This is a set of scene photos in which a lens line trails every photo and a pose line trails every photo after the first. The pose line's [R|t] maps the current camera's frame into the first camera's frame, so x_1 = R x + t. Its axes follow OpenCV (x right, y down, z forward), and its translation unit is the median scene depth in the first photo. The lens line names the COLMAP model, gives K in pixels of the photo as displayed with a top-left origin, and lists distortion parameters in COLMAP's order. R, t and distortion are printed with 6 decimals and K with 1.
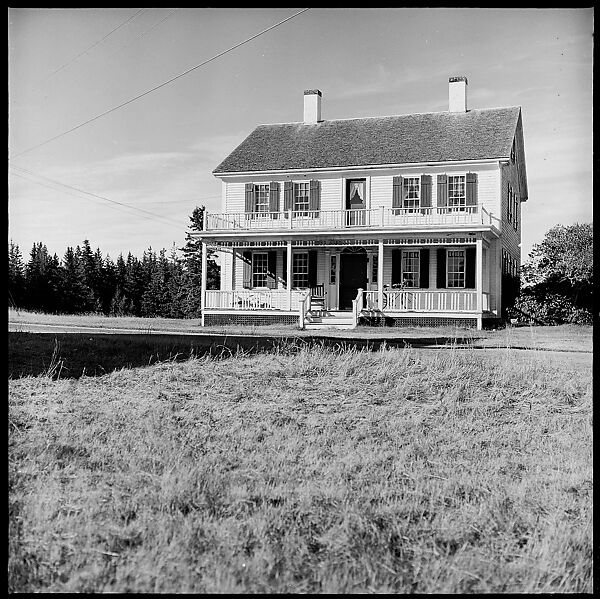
lens RADIAL K [[829.3, 0, 300.0], [0, 829.3, 299.5], [0, 0, 1]] dist [0.016386, -0.154977]
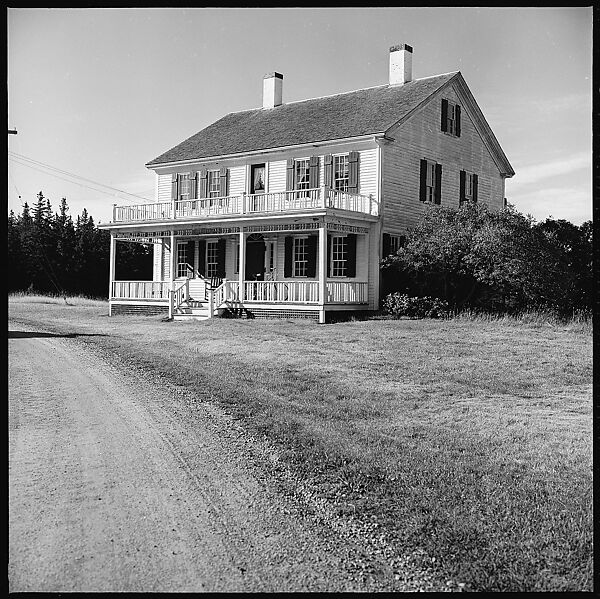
lens RADIAL K [[829.3, 0, 300.0], [0, 829.3, 299.5], [0, 0, 1]] dist [0.016386, -0.154977]
pose [[0.940118, 0.002893, -0.340837, 0.498614], [0.002824, 0.999864, 0.016275, -0.004639], [0.340838, -0.016263, 0.939982, 0.123260]]
